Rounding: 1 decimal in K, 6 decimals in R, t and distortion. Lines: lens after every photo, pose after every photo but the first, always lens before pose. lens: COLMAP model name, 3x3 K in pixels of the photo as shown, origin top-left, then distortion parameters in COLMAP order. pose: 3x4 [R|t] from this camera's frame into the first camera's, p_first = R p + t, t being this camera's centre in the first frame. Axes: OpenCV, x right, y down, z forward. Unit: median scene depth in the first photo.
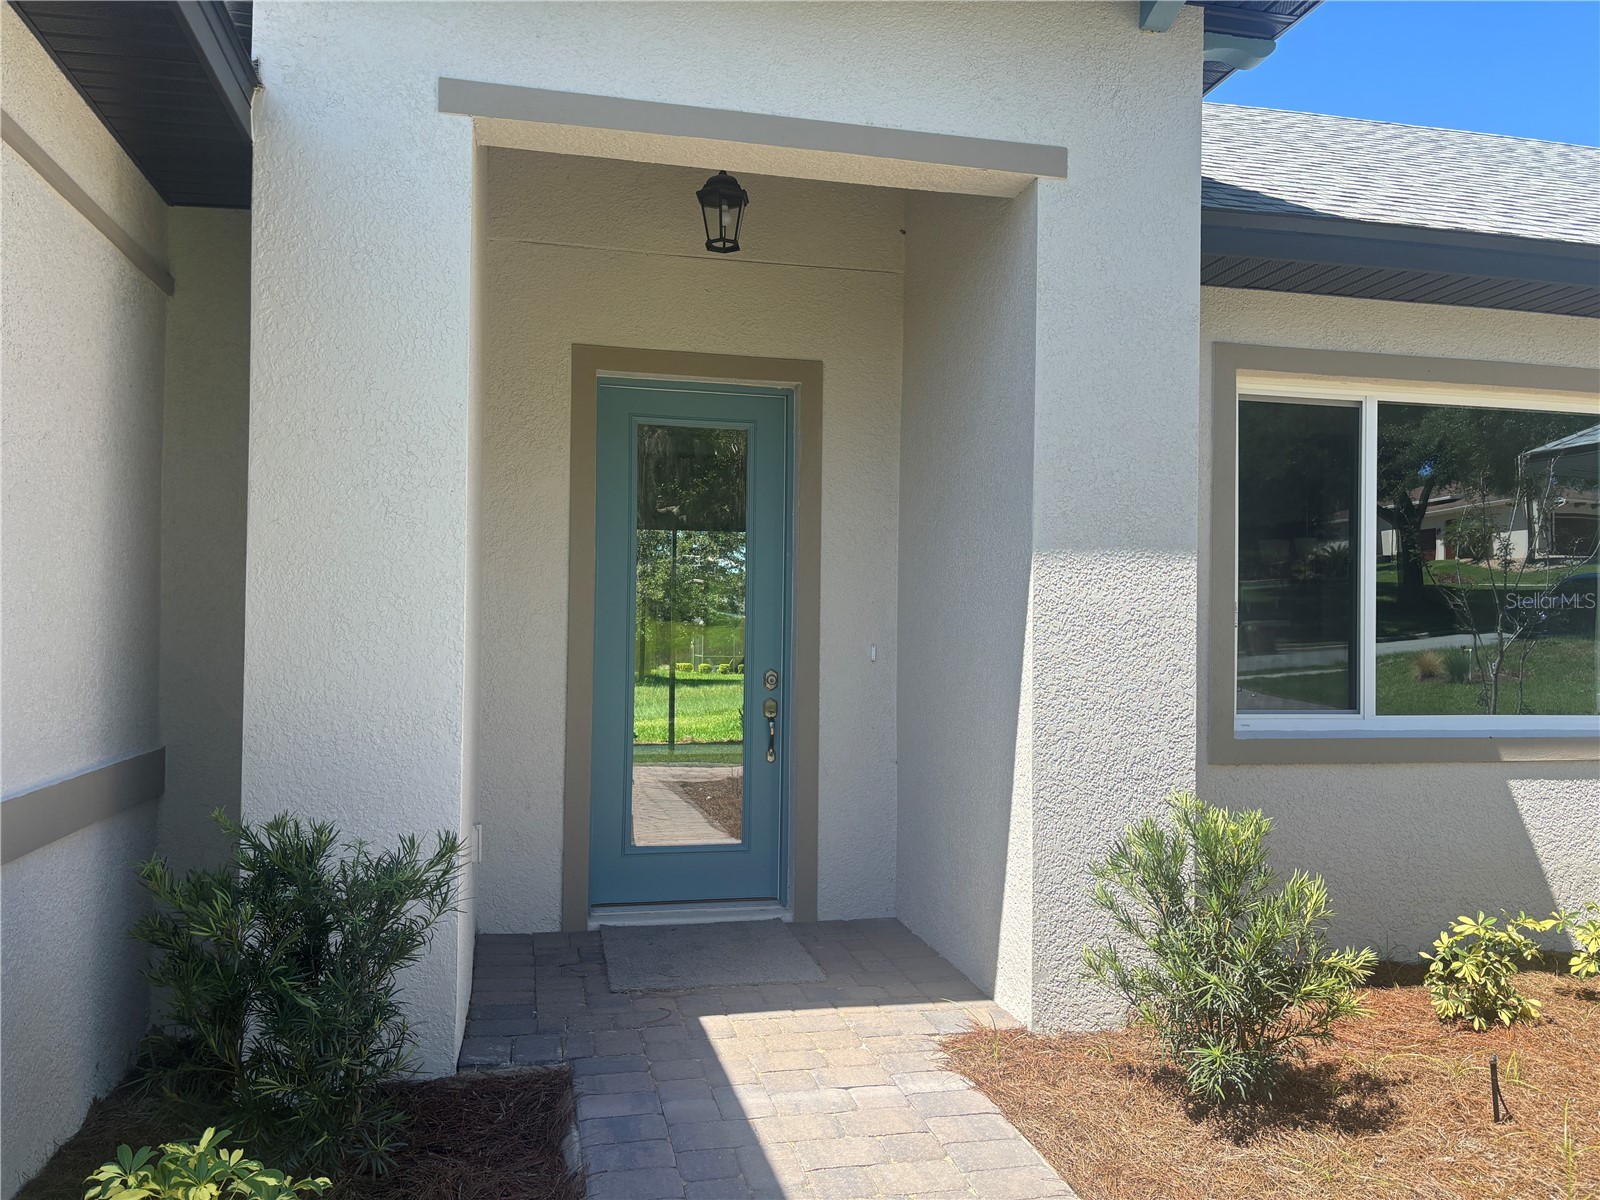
lens RADIAL K [[1212.8, 0, 794.5], [0, 1212.8, 604.9], [0, 0, 1]] dist [0.051826, -0.060118]
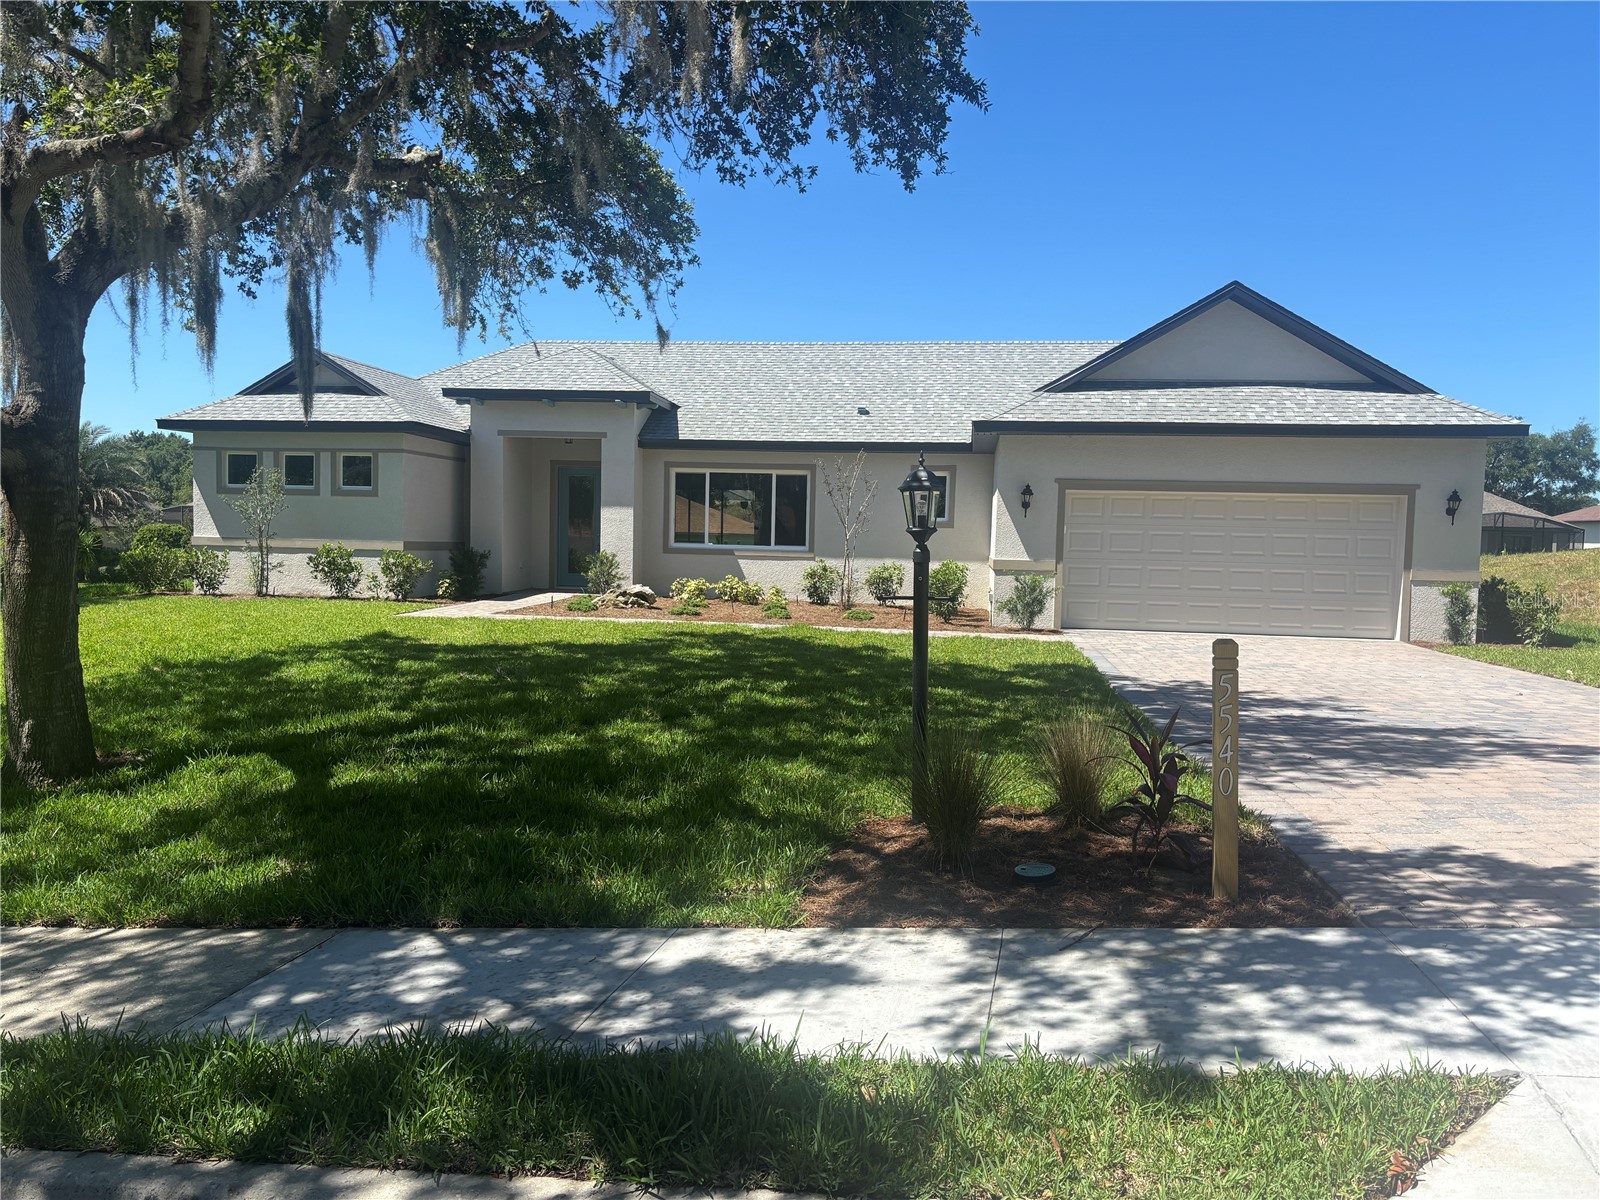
lens RADIAL K [[1212.8, 0, 795.7], [0, 1212.8, 609.6], [0, 0, 1]] dist [0.051826, -0.060118]
pose [[0.933958, 0.027261, -0.356341, 2.402881], [-0.003775, 0.997783, 0.066439, 0.035736], [0.357362, -0.060706, 0.931991, -3.066887]]
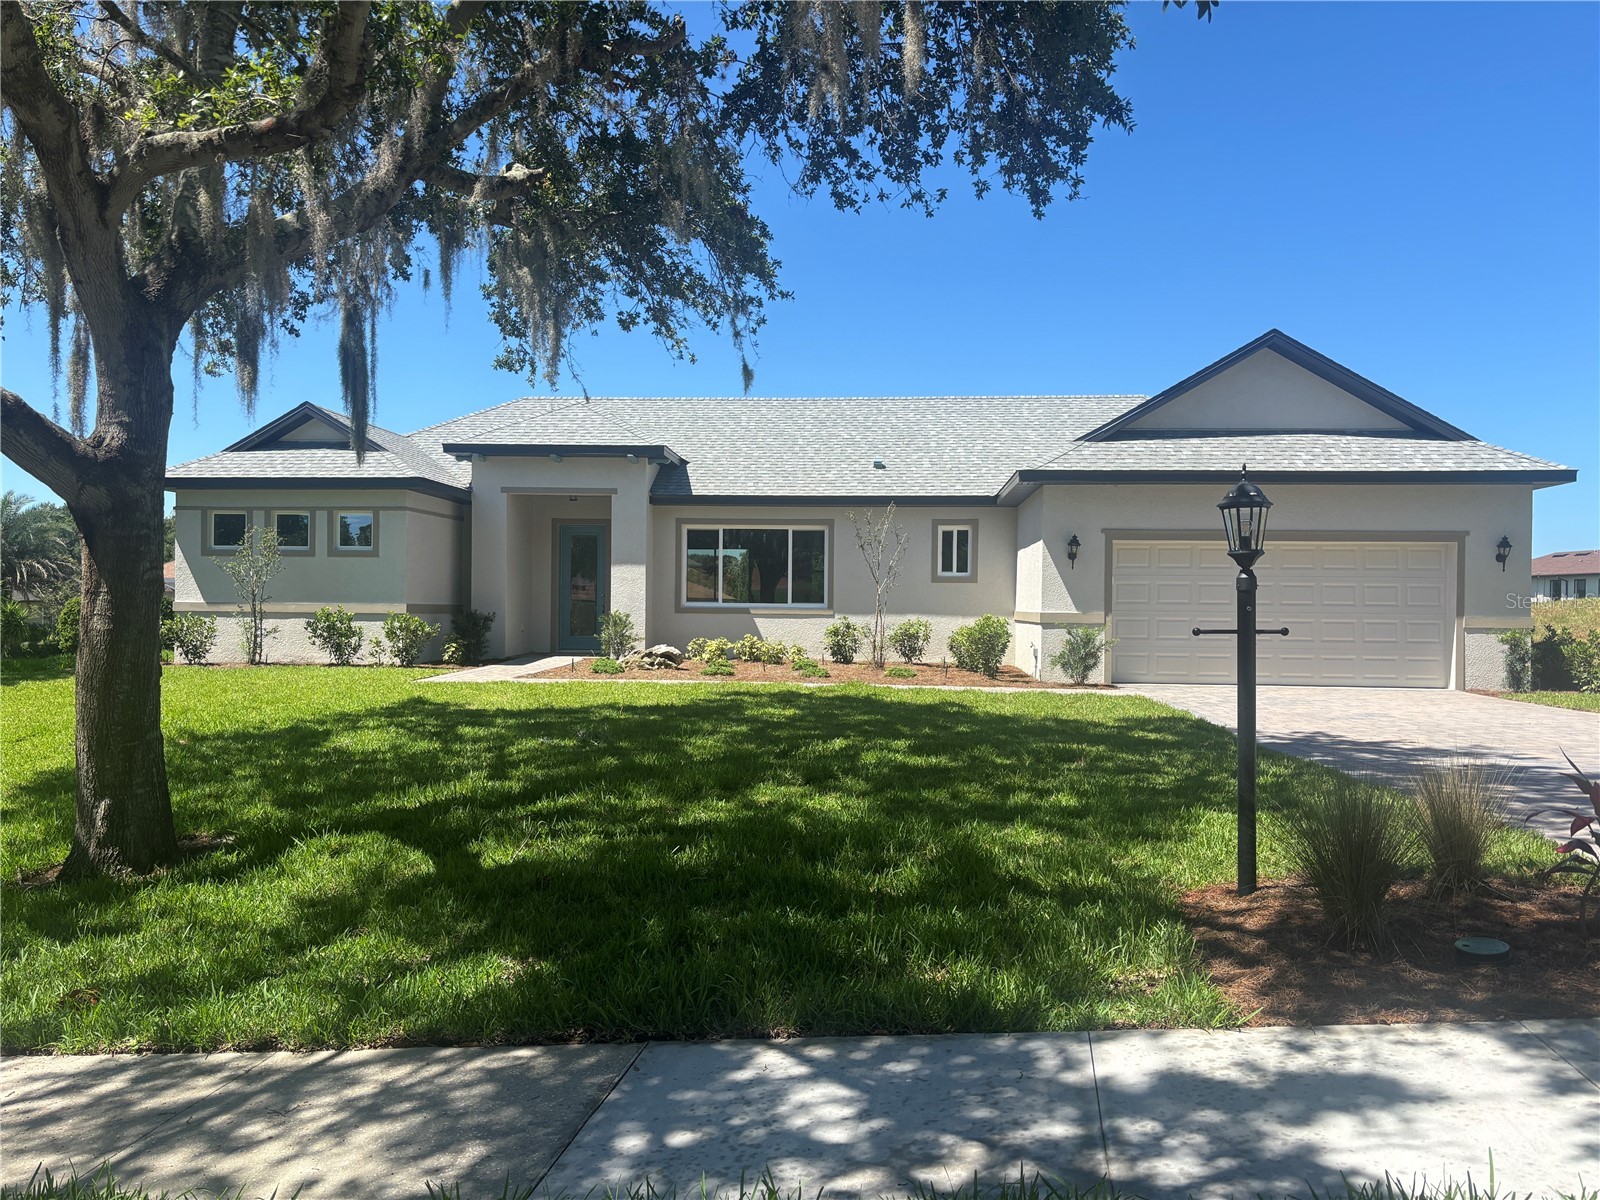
lens RADIAL K [[1212.8, 0, 804.4], [0, 1212.8, 615.7], [0, 0, 1]] dist [0.051826, -0.060118]
pose [[0.955070, -0.003511, -0.296361, 2.052580], [0.008942, 0.999816, 0.016971, 0.067518], [0.296246, -0.018858, 0.954925, -3.021408]]
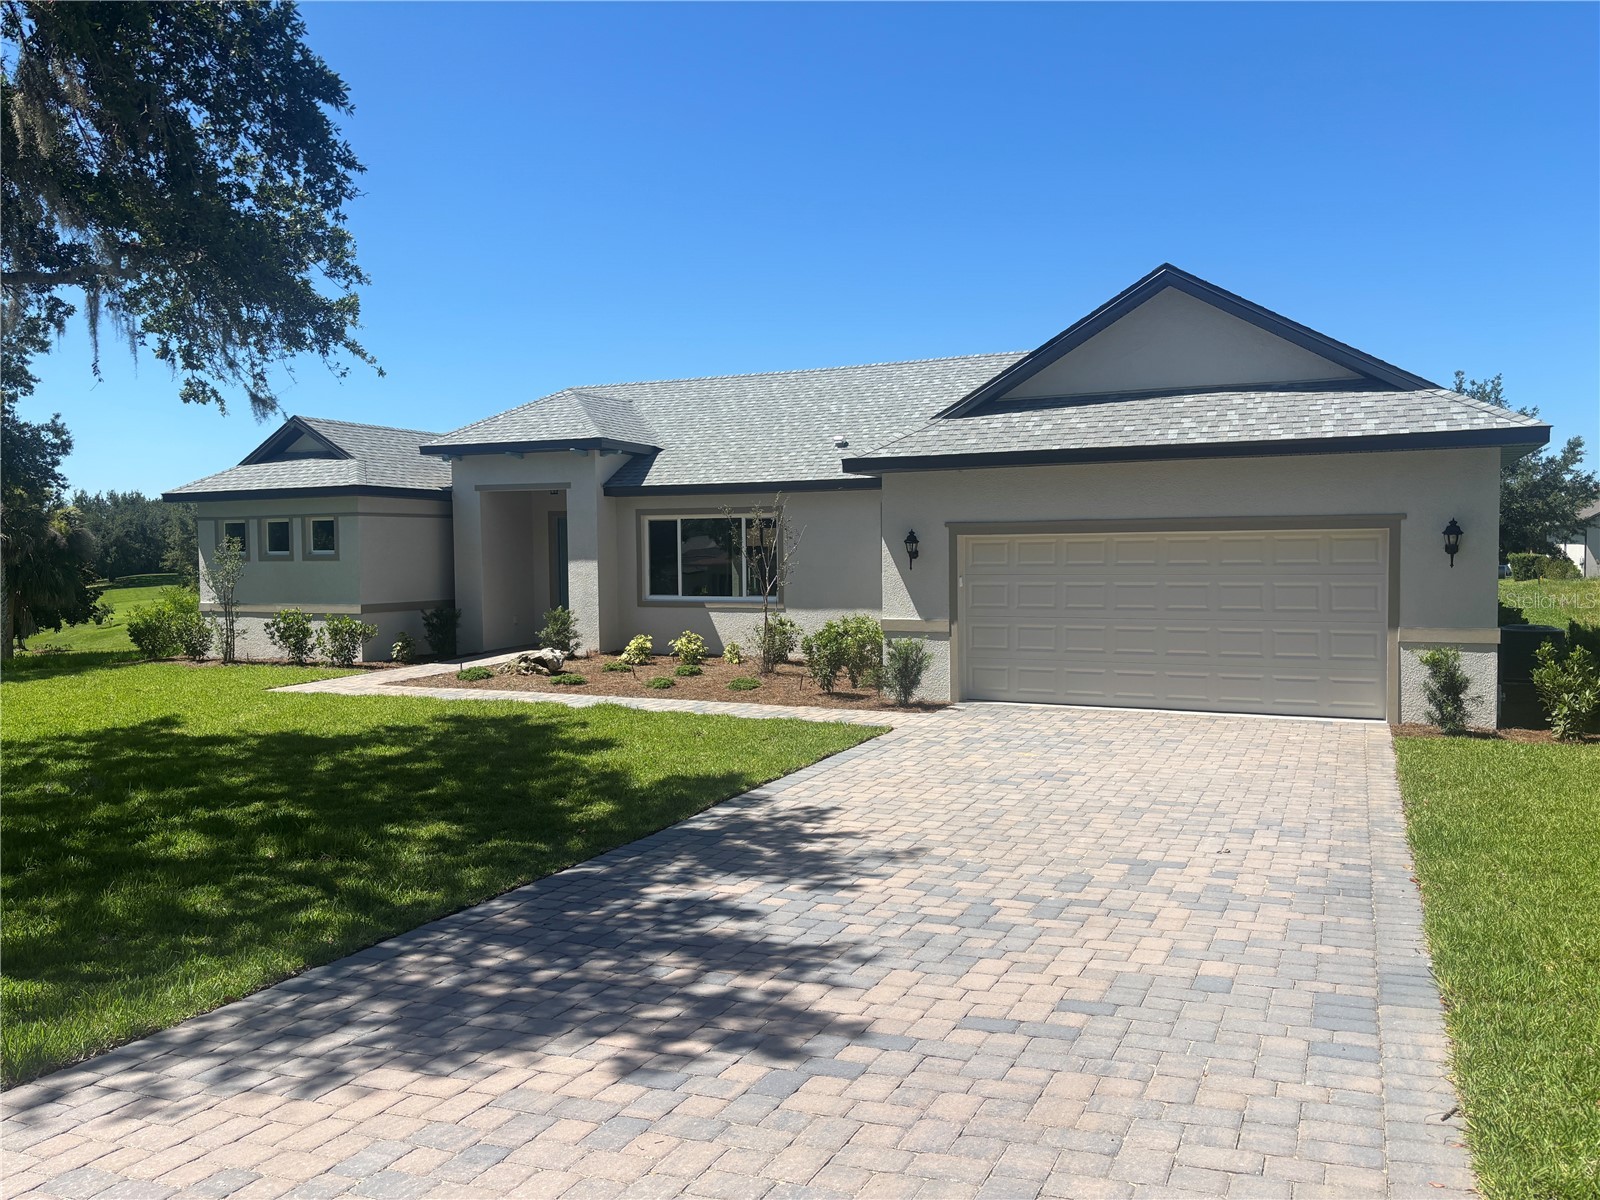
lens RADIAL K [[1212.8, 0, 789.7], [0, 1212.8, 615.8], [0, 0, 1]] dist [0.051826, -0.060118]
pose [[0.790391, 0.009594, -0.612528, 3.345586], [0.032736, 0.997787, 0.057871, -0.068535], [0.611728, -0.065793, 0.788328, -2.041586]]
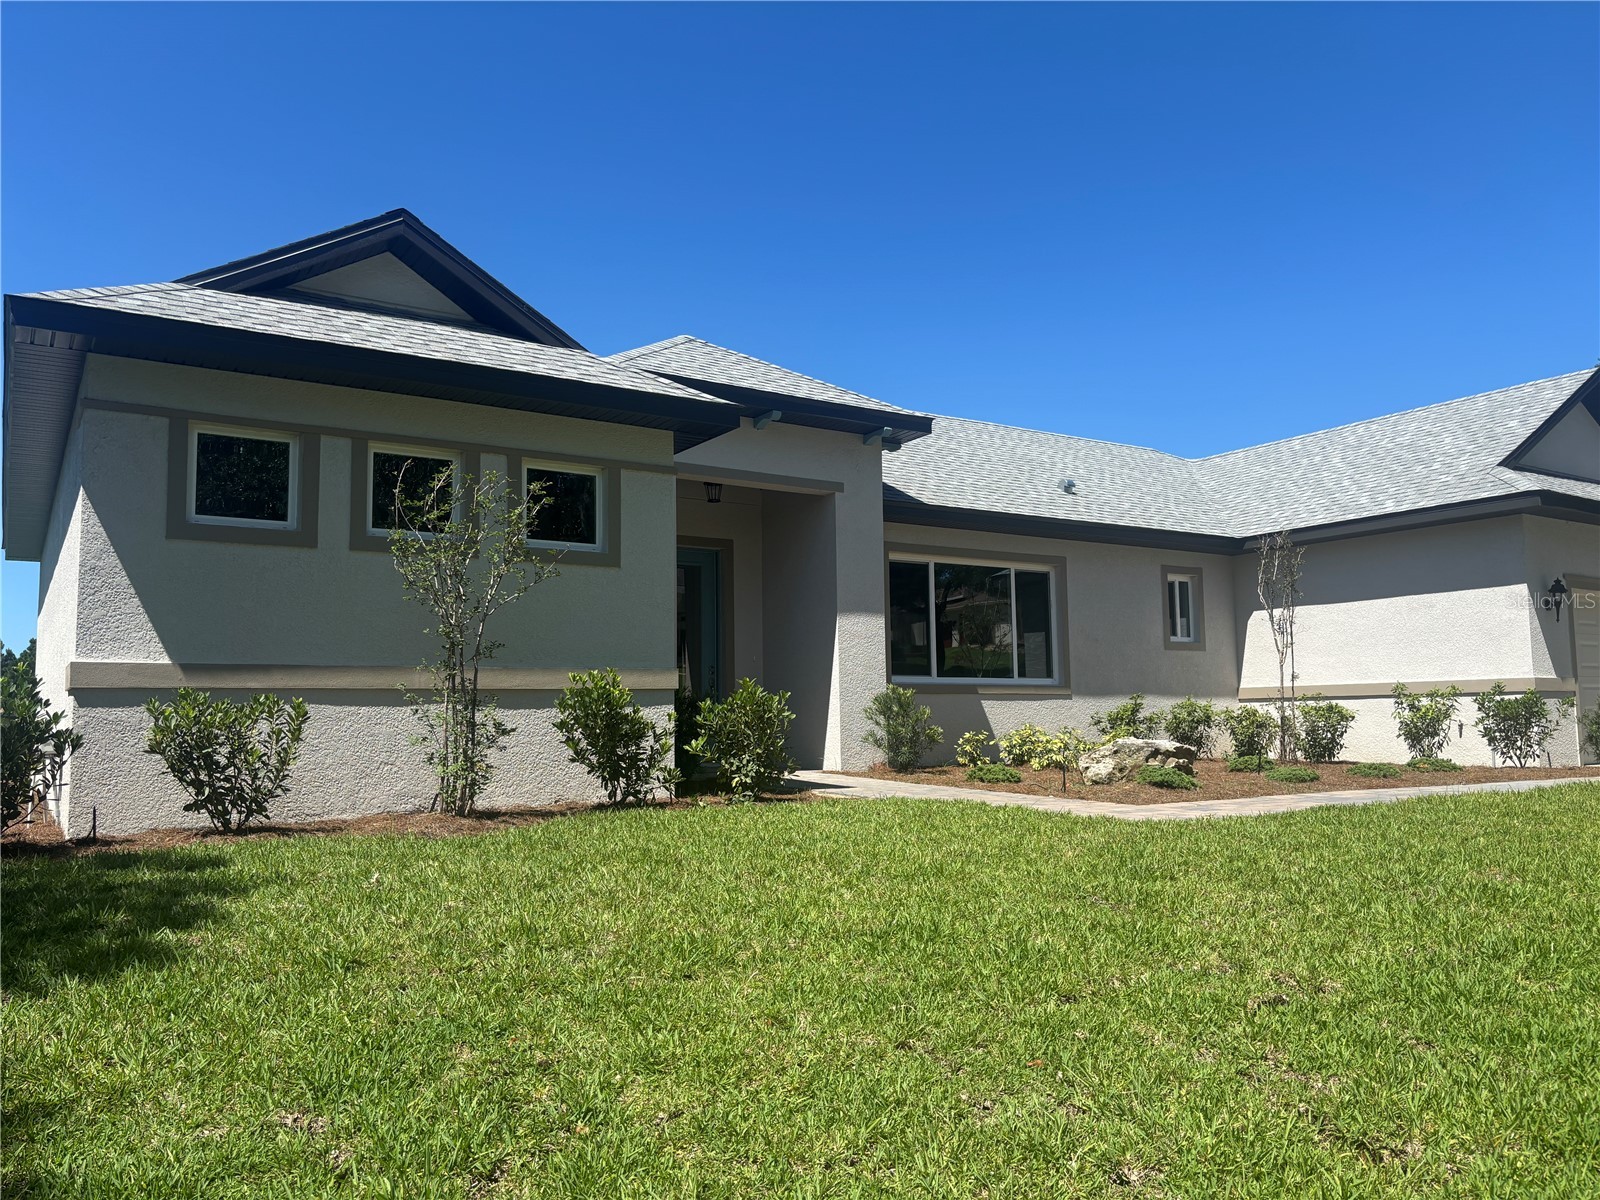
lens RADIAL K [[1212.8, 0, 802.7], [0, 1212.8, 606.3], [0, 0, 1]] dist [0.051826, -0.060118]
pose [[0.935816, 0.006447, 0.352430, -0.774582], [0.020586, 0.997127, -0.072904, 0.127059], [-0.351888, 0.075480, 0.932994, -1.459321]]
